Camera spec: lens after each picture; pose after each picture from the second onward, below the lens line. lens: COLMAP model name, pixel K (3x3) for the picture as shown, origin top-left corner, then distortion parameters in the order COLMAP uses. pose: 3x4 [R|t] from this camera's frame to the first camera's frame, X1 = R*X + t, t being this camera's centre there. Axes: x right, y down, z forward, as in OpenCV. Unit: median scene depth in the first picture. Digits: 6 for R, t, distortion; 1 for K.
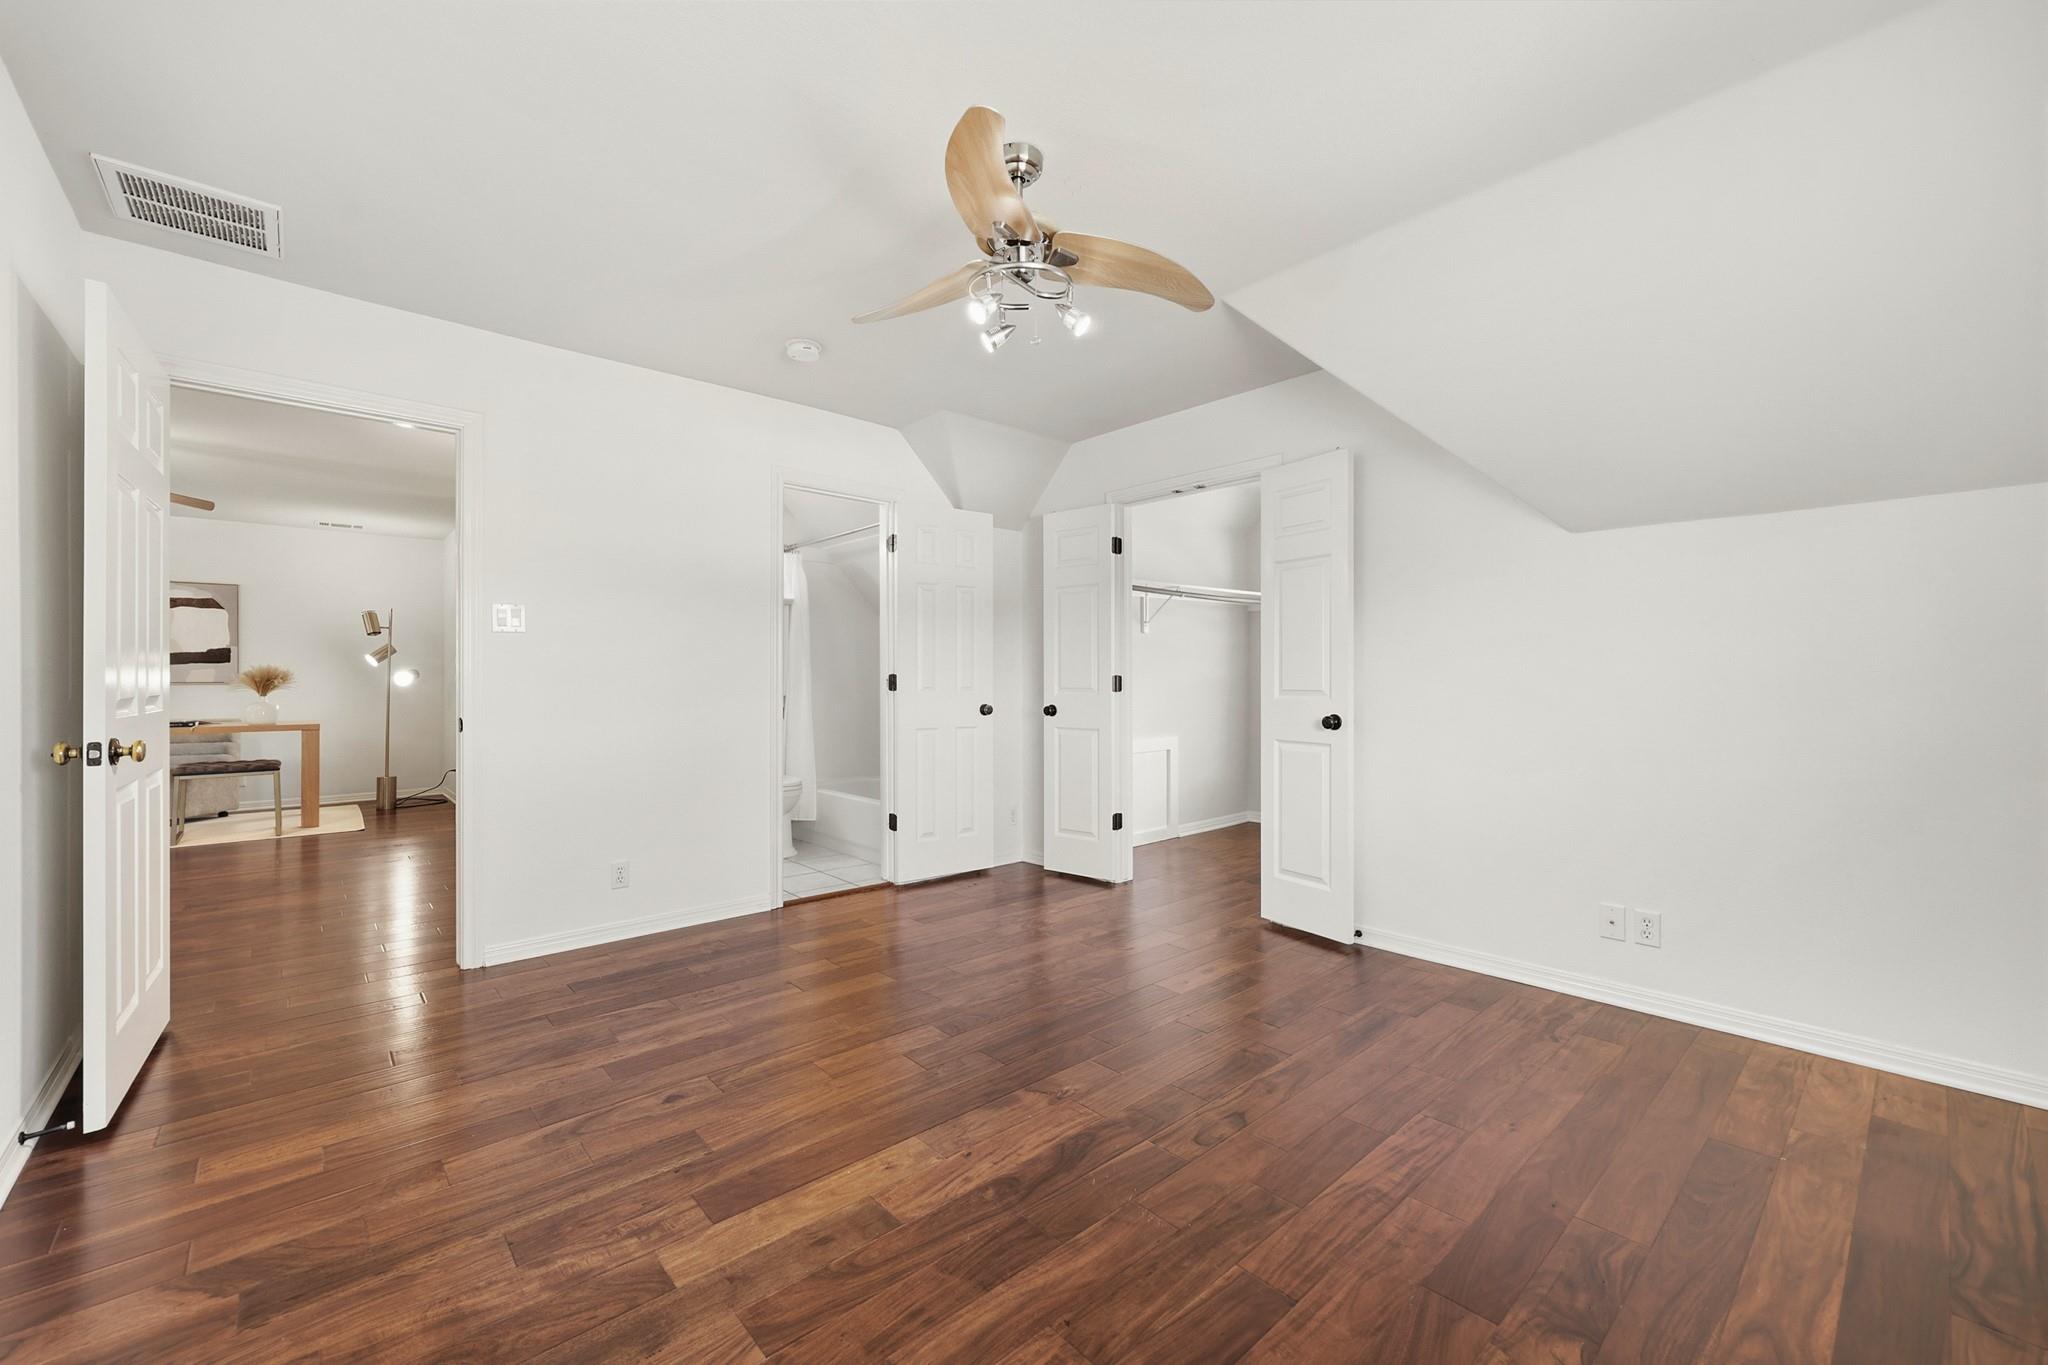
lens RADIAL K [[823.4, 0, 1037.0], [0, 823.4, 677.5], [0, 0, 1]] dist [-0.002994, 0.001219]
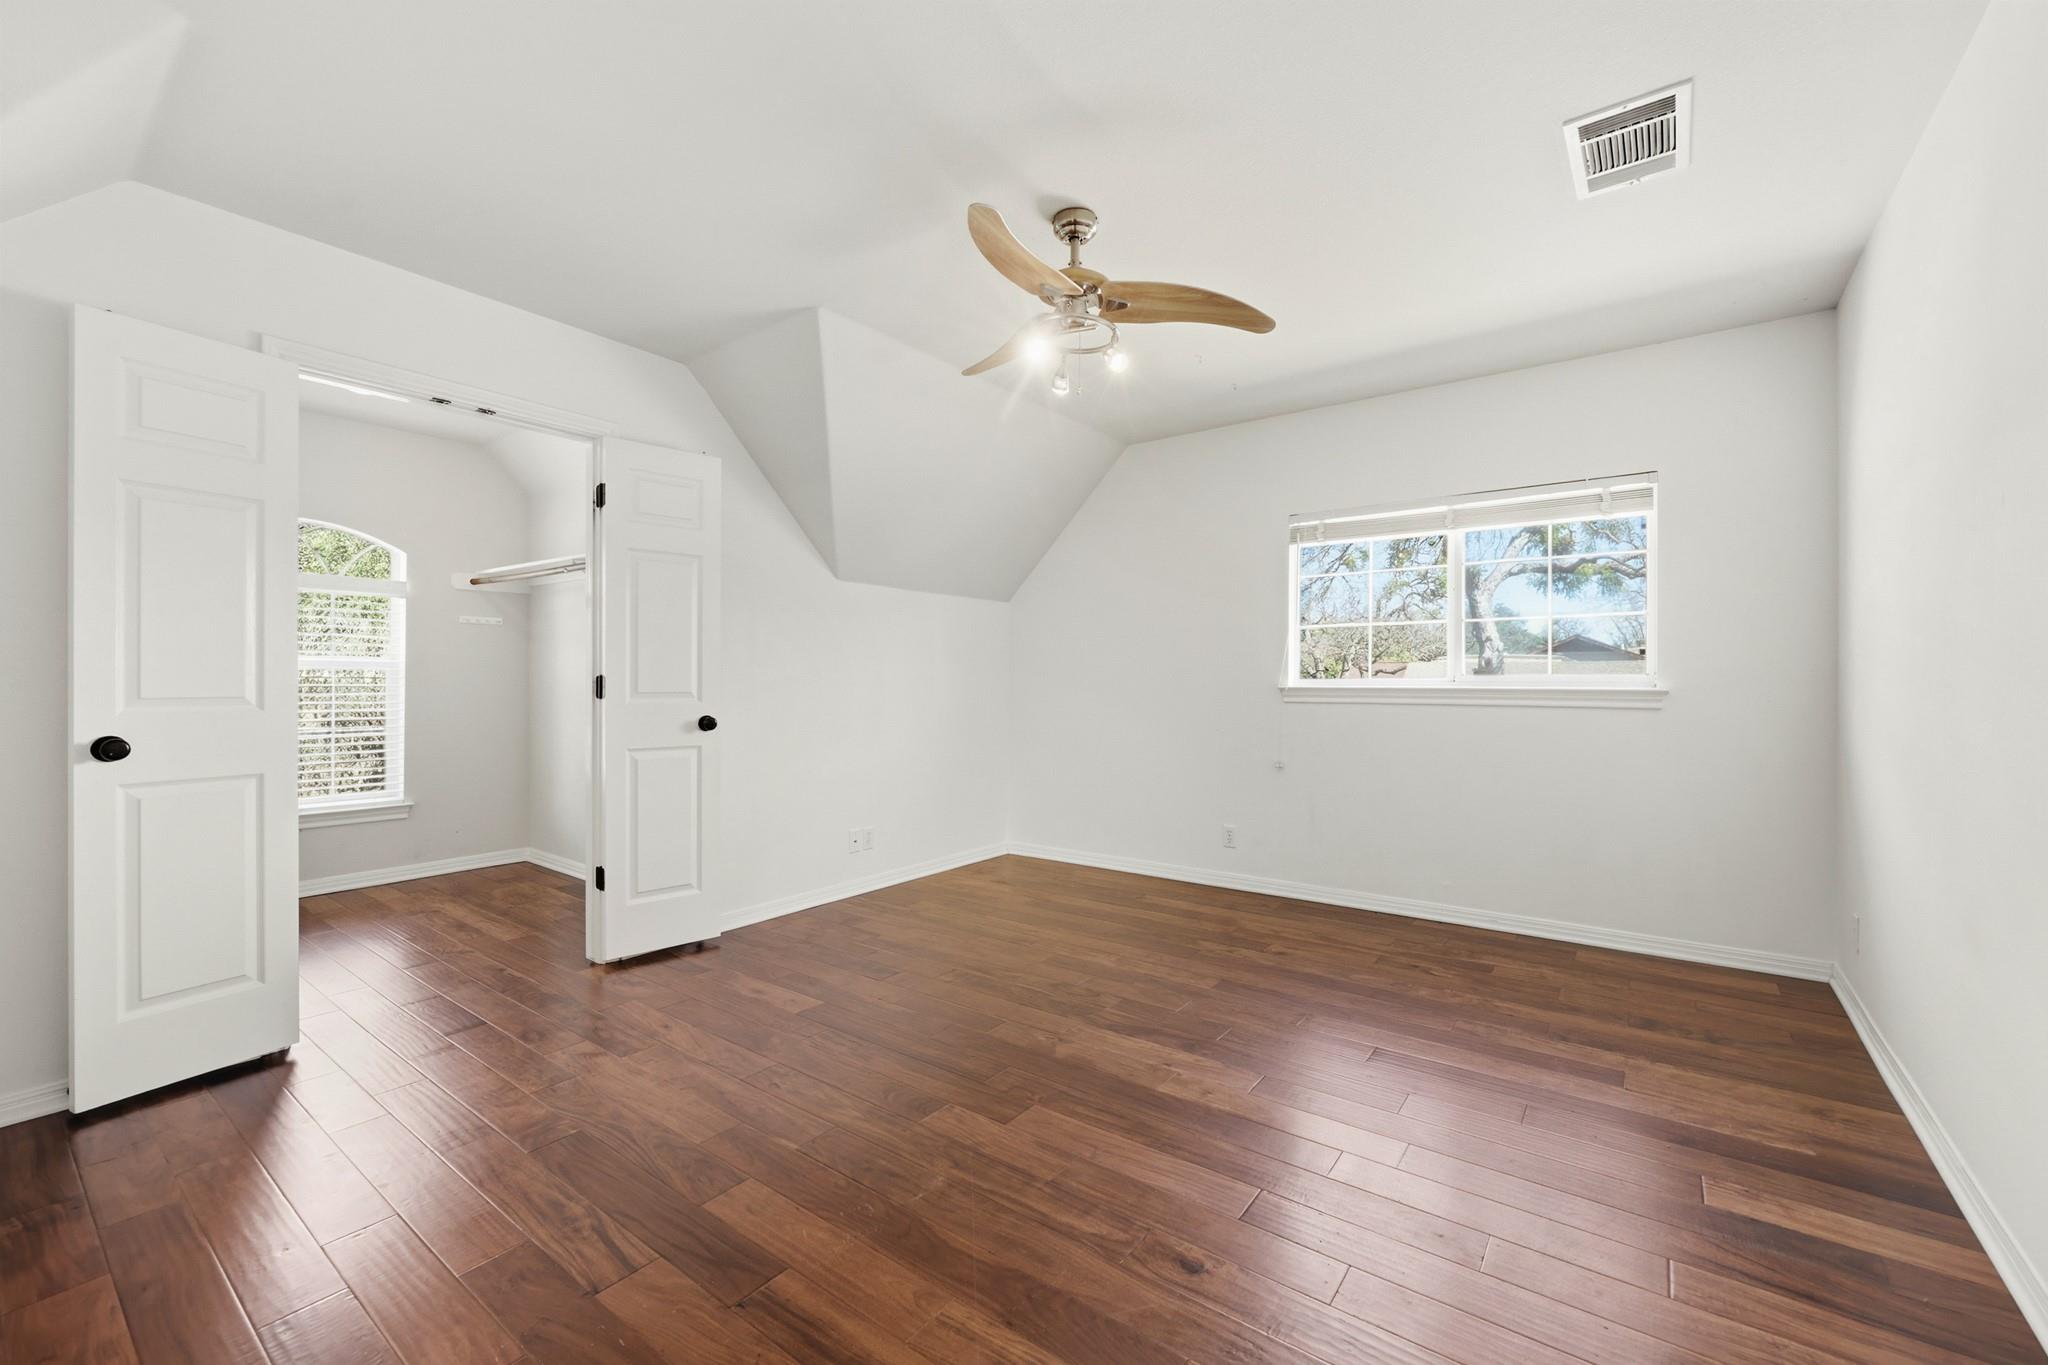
lens RADIAL K [[823.4, 0, 1039.1], [0, 823.4, 679.5], [0, 0, 1]] dist [-0.002994, 0.001219]
pose [[-0.189074, 0.000167, 0.981963, -0.695189], [-0.002046, 0.999998, -0.000564, 0.001360], [-0.981961, -0.002116, -0.189074, 0.784472]]
